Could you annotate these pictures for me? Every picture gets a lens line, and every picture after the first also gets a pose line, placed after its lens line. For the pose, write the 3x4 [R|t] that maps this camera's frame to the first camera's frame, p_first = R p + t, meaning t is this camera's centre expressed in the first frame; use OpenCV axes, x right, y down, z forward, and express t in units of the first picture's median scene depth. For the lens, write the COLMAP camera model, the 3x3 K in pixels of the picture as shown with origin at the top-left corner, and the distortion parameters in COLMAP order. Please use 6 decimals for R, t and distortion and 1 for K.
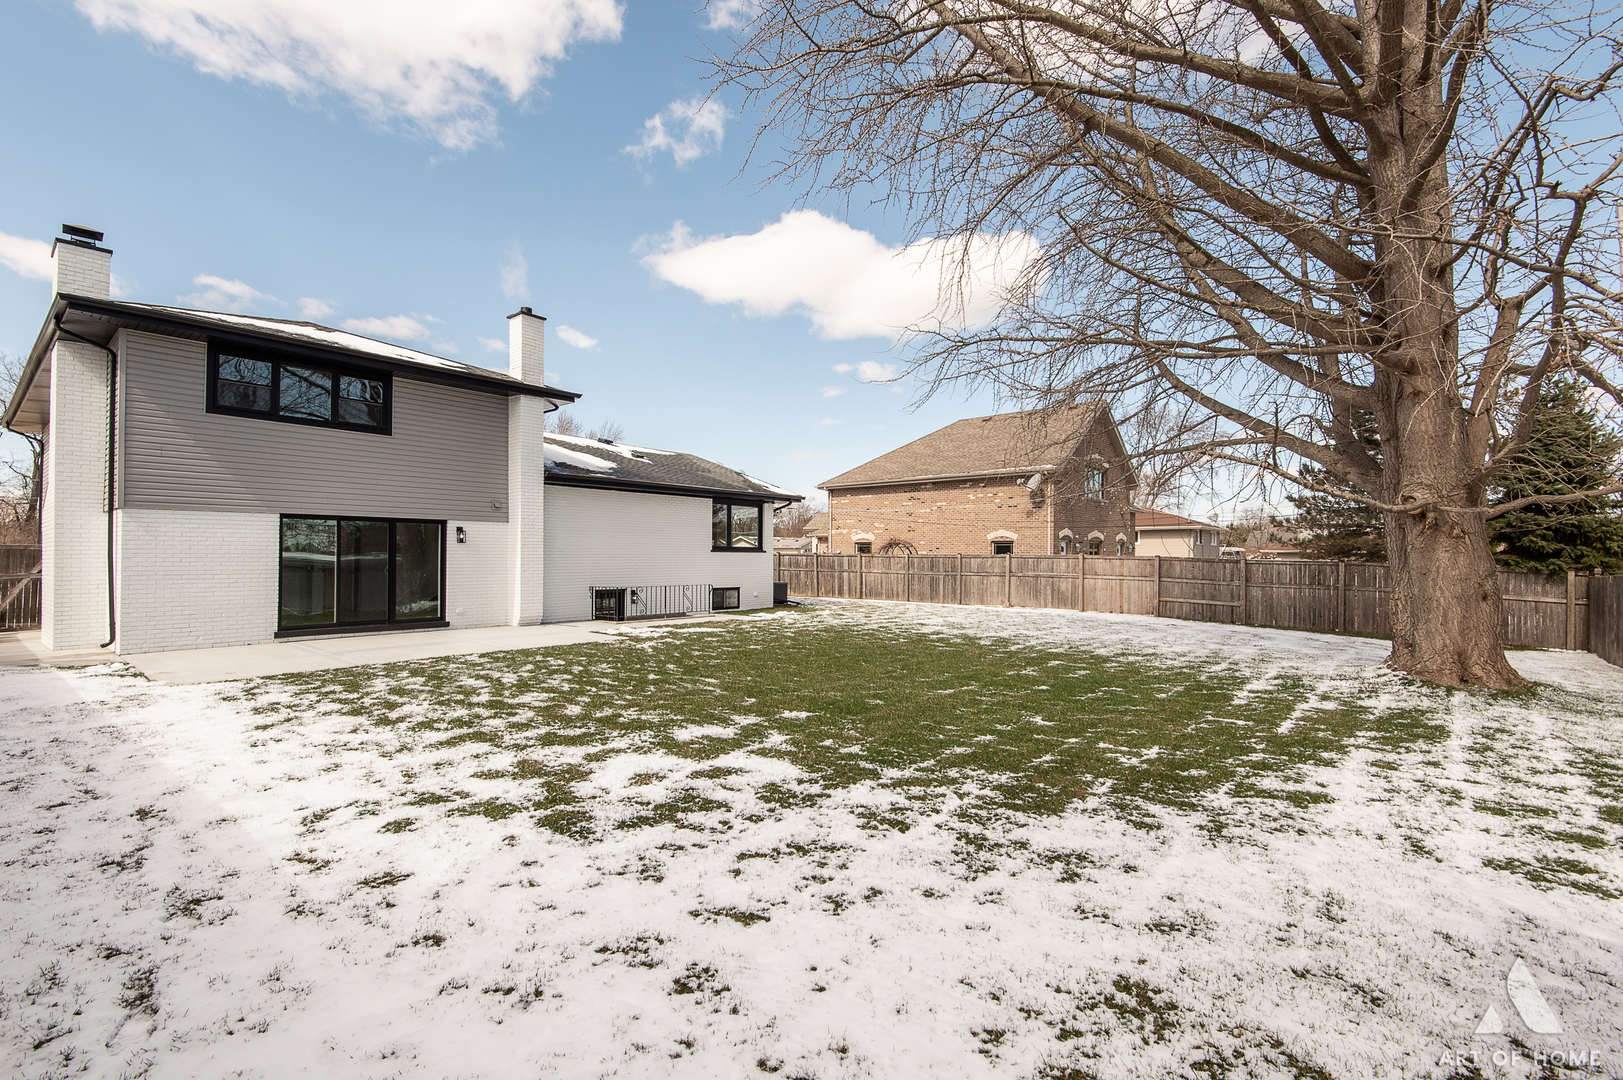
lens RADIAL K [[727.9, 0, 816.7], [0, 727.9, 549.5], [0, 0, 1]] dist [-0.000209, -0.000801]
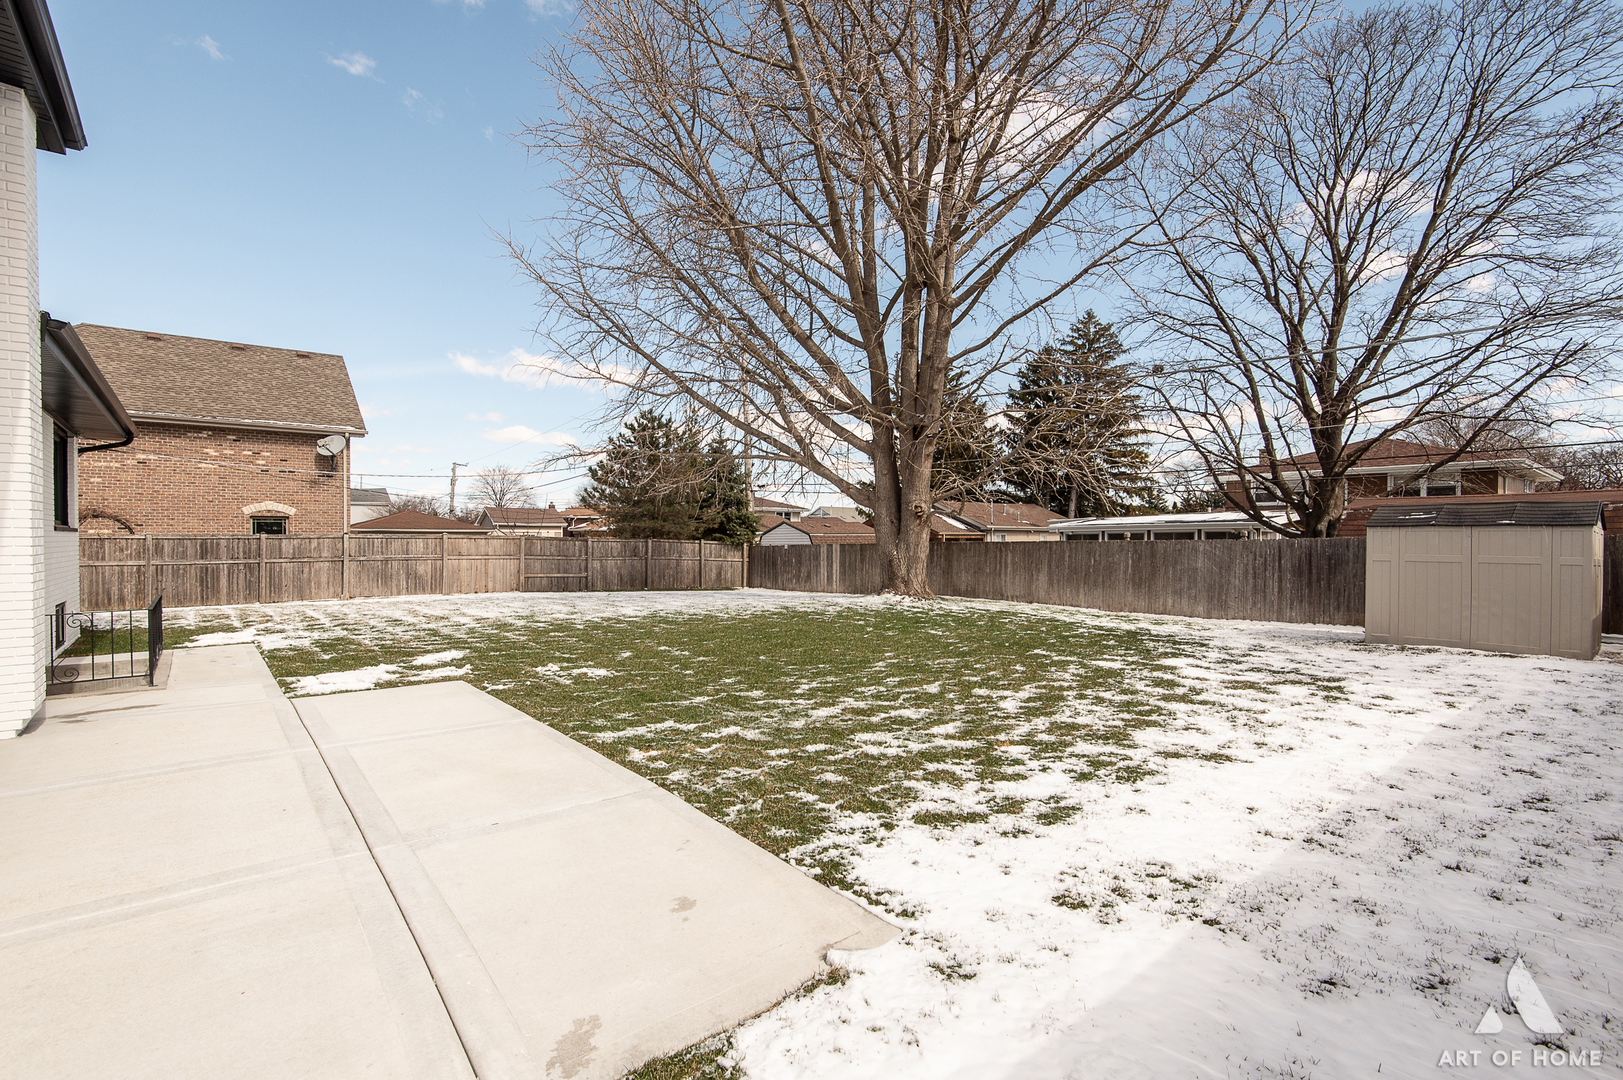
lens RADIAL K [[727.9, 0, 811.7], [0, 727.9, 542.9], [0, 0, 1]] dist [-0.000209, -0.000801]
pose [[0.173951, -0.010517, 0.984698, -0.454524], [-0.004222, 0.999926, 0.011426, 0.005719], [-0.984745, -0.006145, 0.173893, 0.365354]]
